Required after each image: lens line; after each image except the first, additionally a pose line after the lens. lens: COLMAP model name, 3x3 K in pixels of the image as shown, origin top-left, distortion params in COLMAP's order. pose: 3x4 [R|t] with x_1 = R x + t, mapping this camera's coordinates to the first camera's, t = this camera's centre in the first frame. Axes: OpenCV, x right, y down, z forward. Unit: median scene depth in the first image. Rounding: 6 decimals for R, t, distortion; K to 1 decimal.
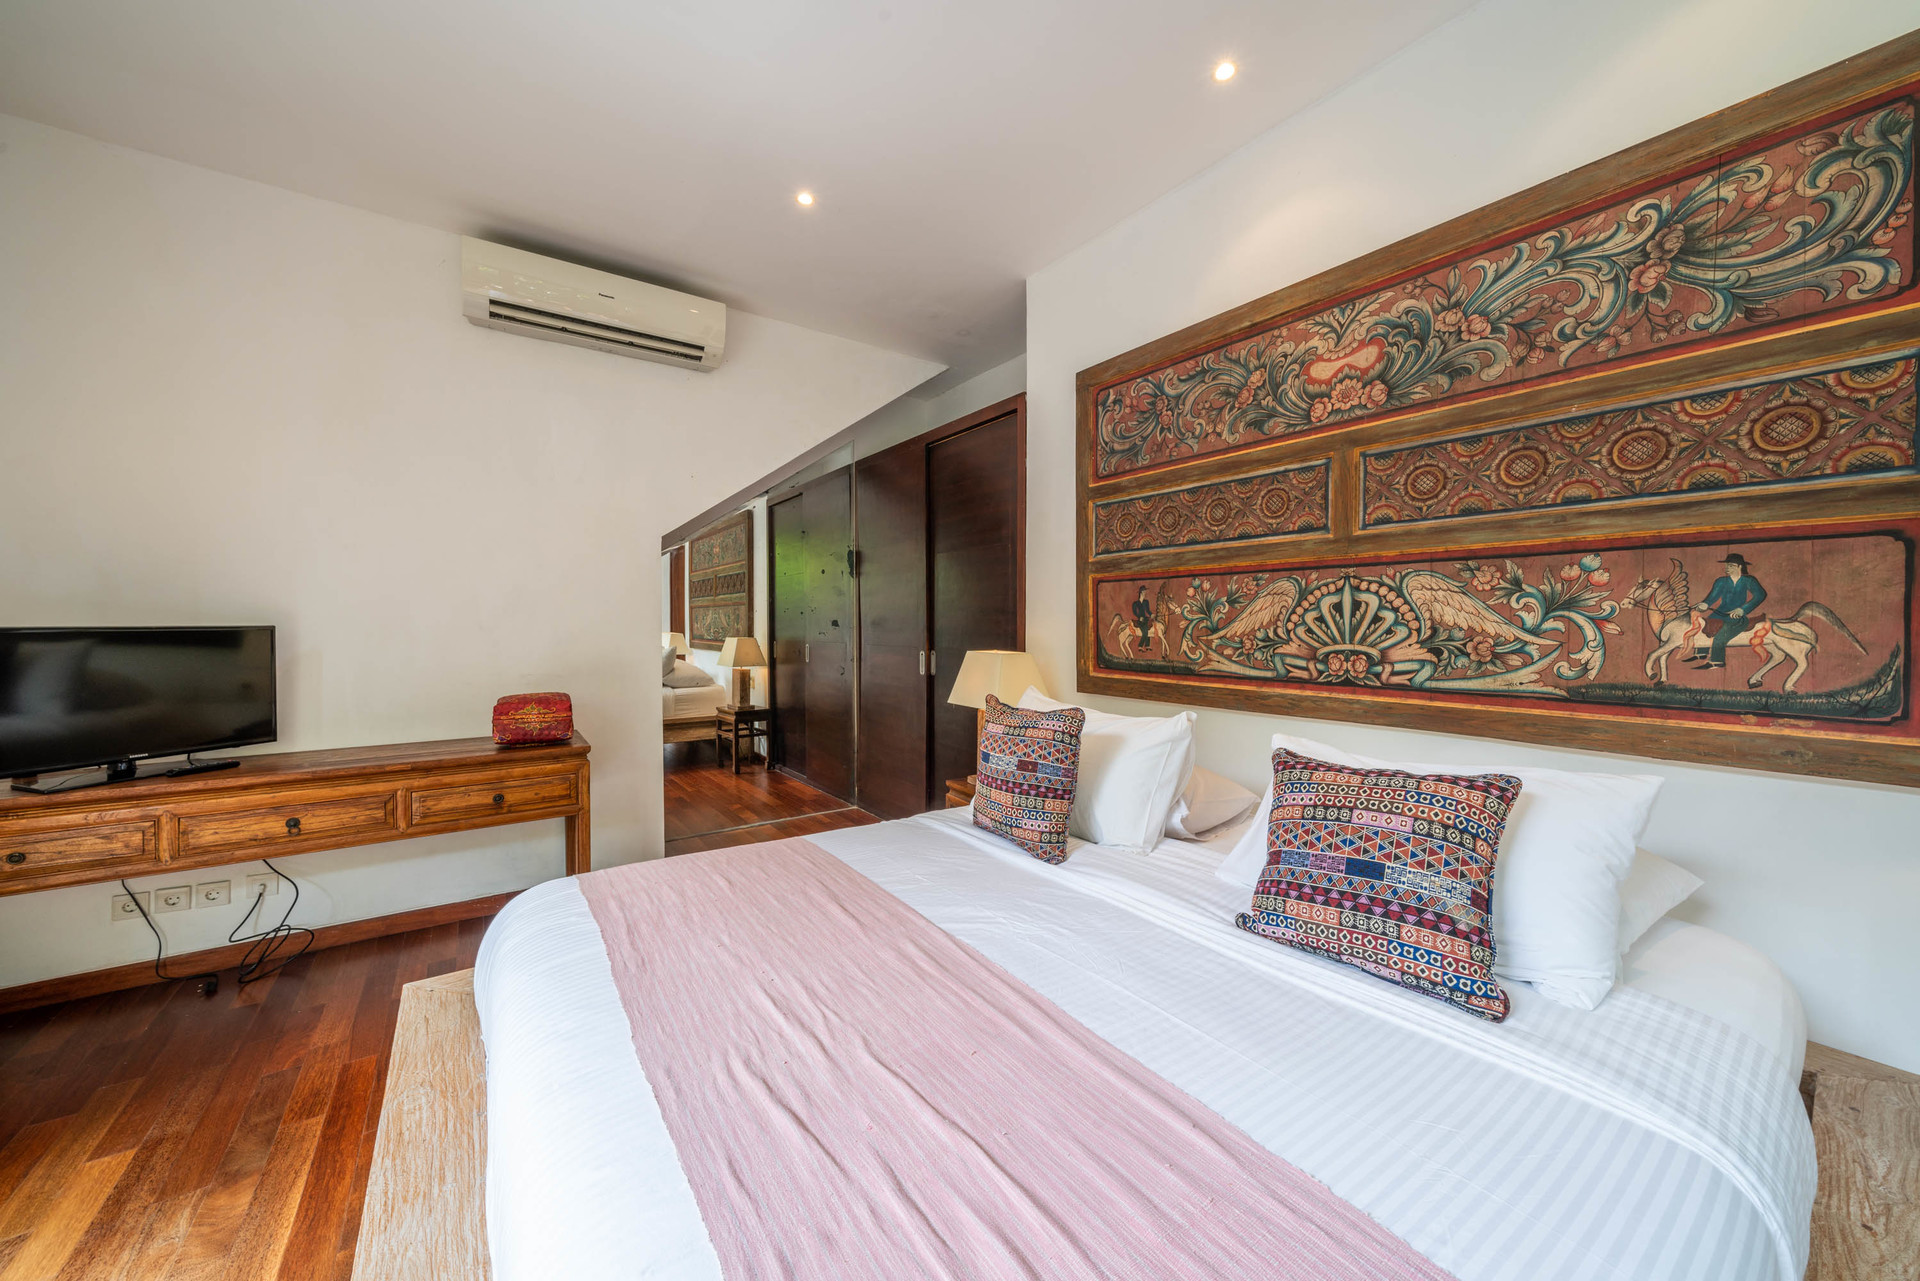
lens RADIAL K [[669.3, 0, 960.4], [0, 669.3, 636.0], [0, 0, 1]] dist [-0.007717, -0.000085]
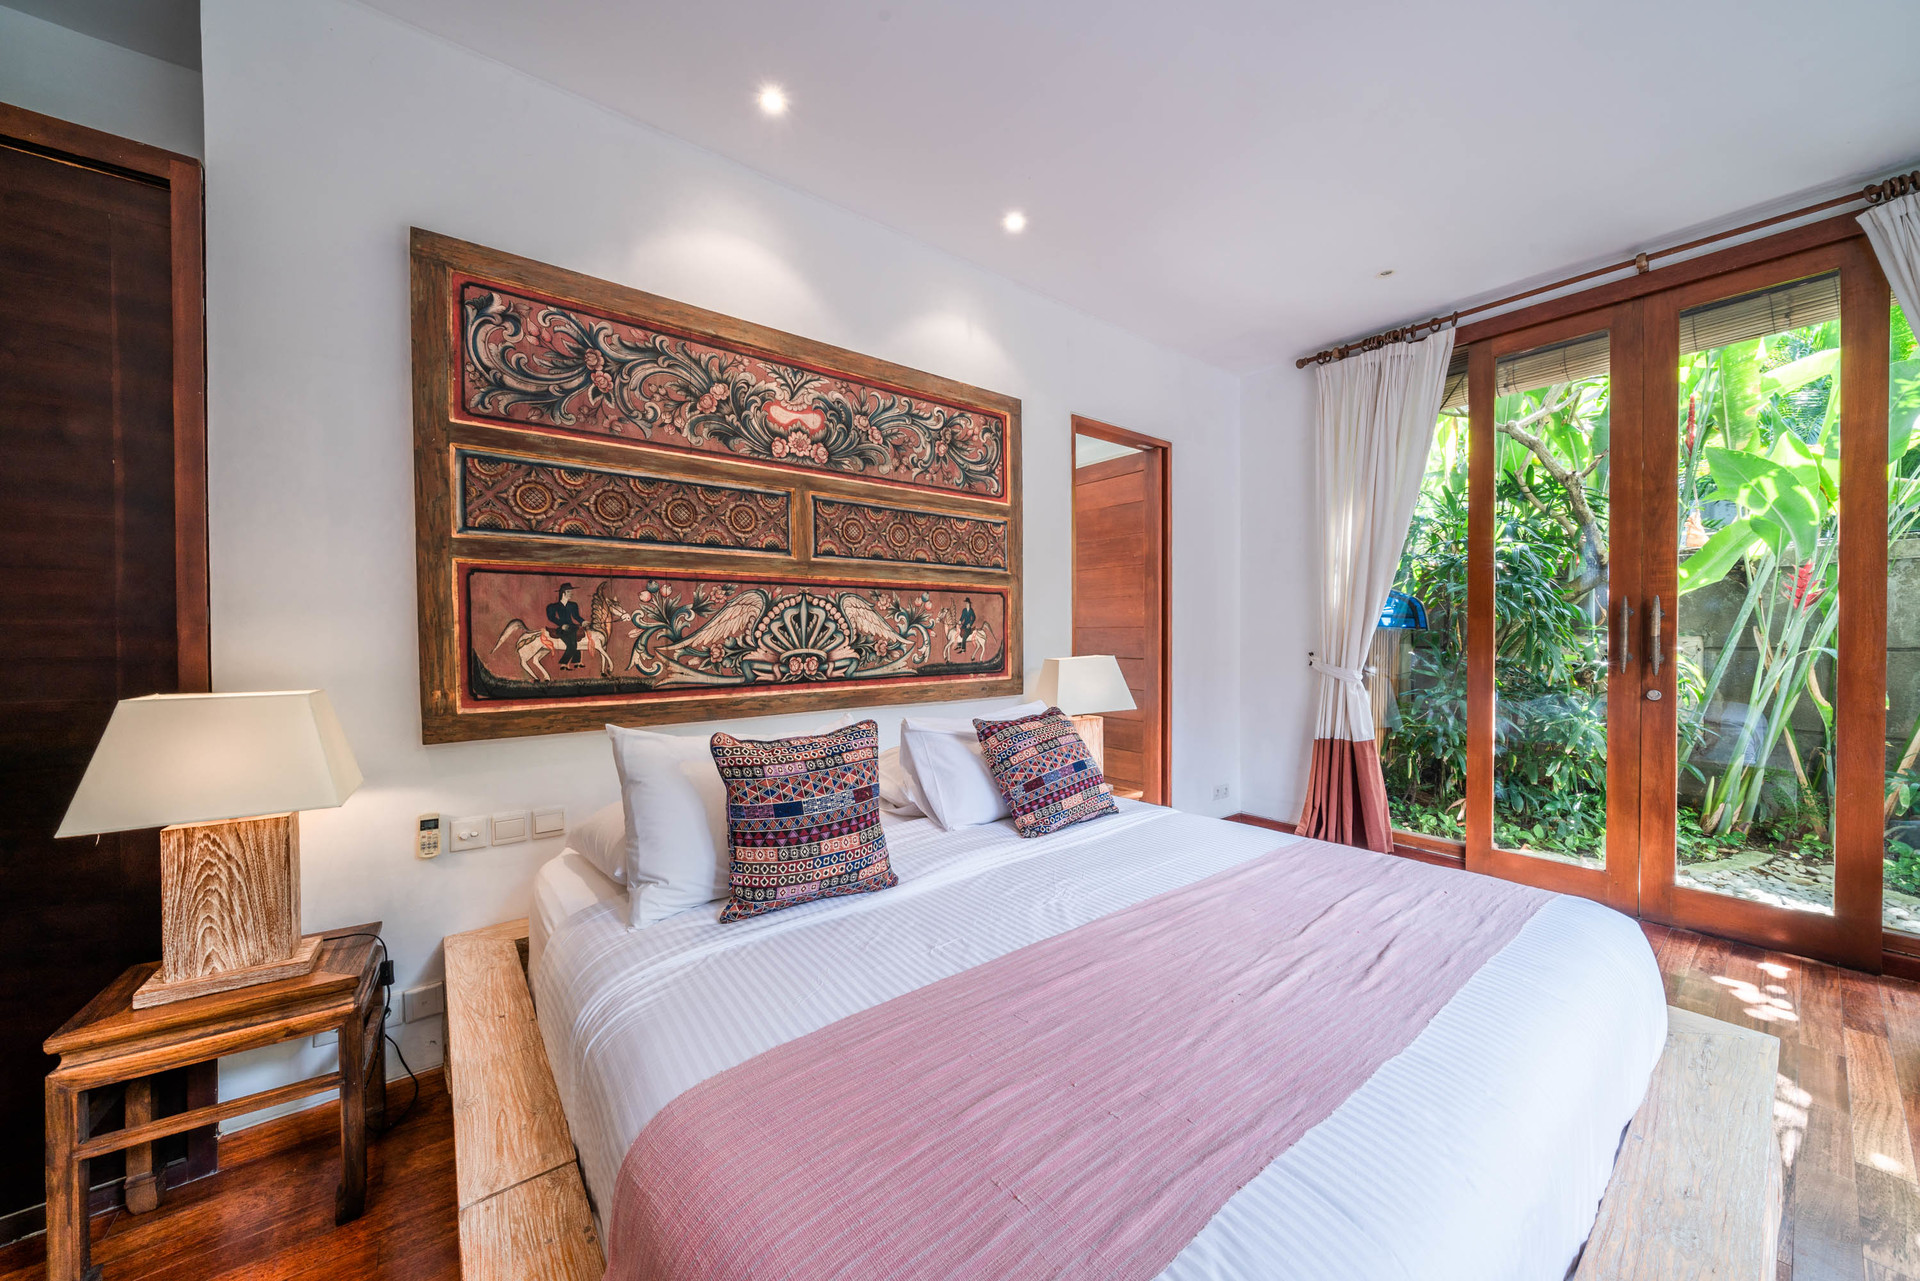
lens RADIAL K [[669.3, 0, 960.4], [0, 669.3, 636.0], [0, 0, 1]] dist [-0.007717, -0.000085]
pose [[-0.032802, -0.008922, 0.999422, -0.646068], [0.022298, 0.999705, 0.009656, -0.016068], [-0.999213, 0.022602, -0.032593, 0.742427]]
